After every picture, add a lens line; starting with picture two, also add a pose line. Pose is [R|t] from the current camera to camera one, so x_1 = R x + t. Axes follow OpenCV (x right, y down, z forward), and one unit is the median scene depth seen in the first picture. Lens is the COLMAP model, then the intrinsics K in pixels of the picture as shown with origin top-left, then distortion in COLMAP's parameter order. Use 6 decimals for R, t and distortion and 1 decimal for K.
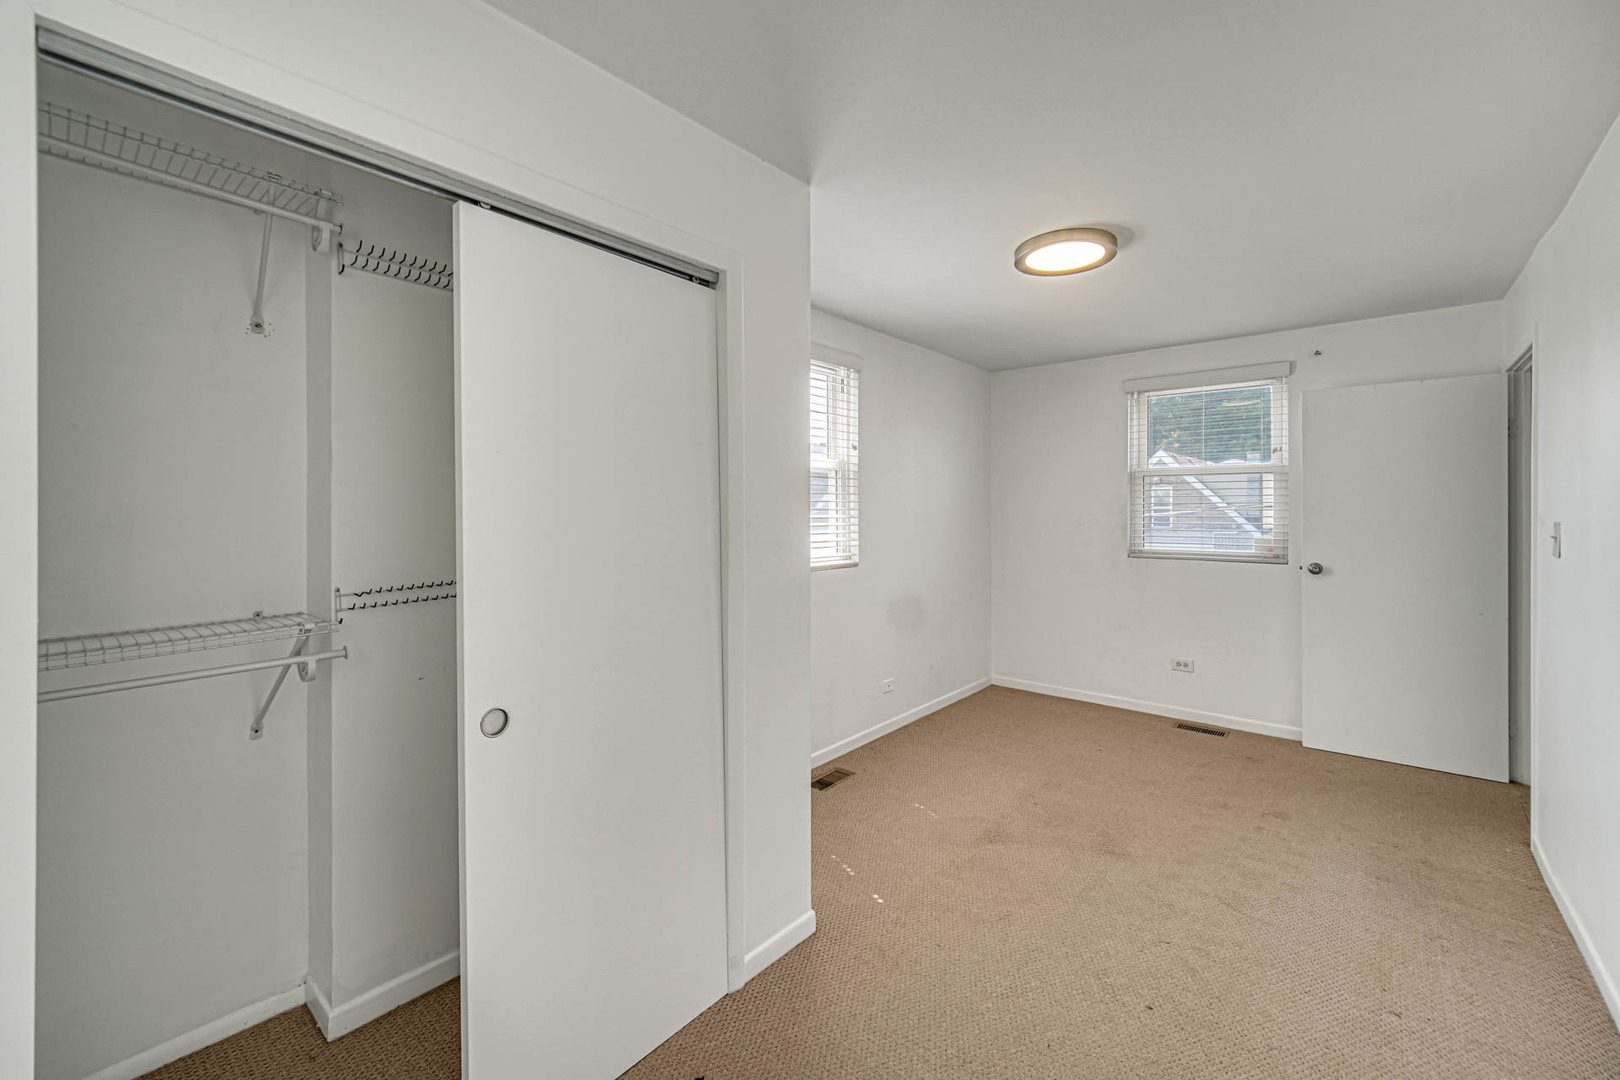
lens RADIAL K [[651.9, 0, 813.9], [0, 651.9, 514.5], [0, 0, 1]] dist [0.002365, 0.000053]
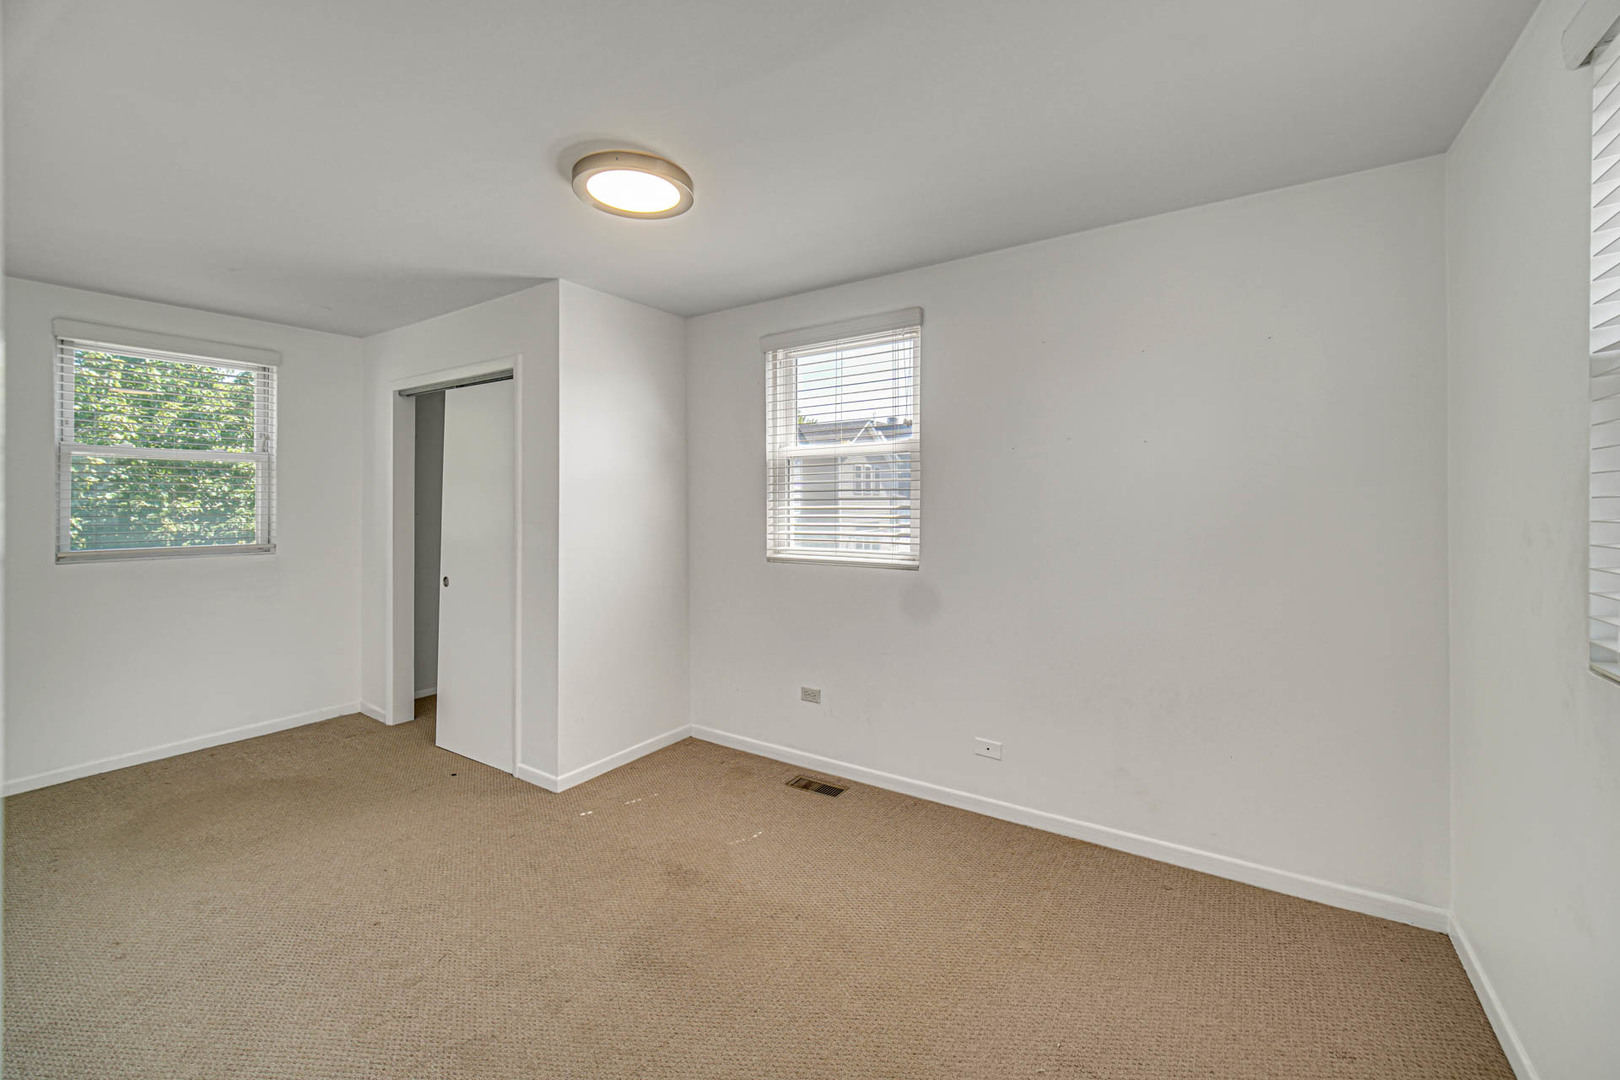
lens RADIAL K [[651.9, 0, 812.6], [0, 651.9, 503.6], [0, 0, 1]] dist [0.002365, 0.000053]
pose [[0.130607, -0.005134, -0.991421, 1.130928], [-0.006804, 0.999958, -0.006074, 0.003597], [0.991411, 0.007539, 0.130566, 1.027766]]
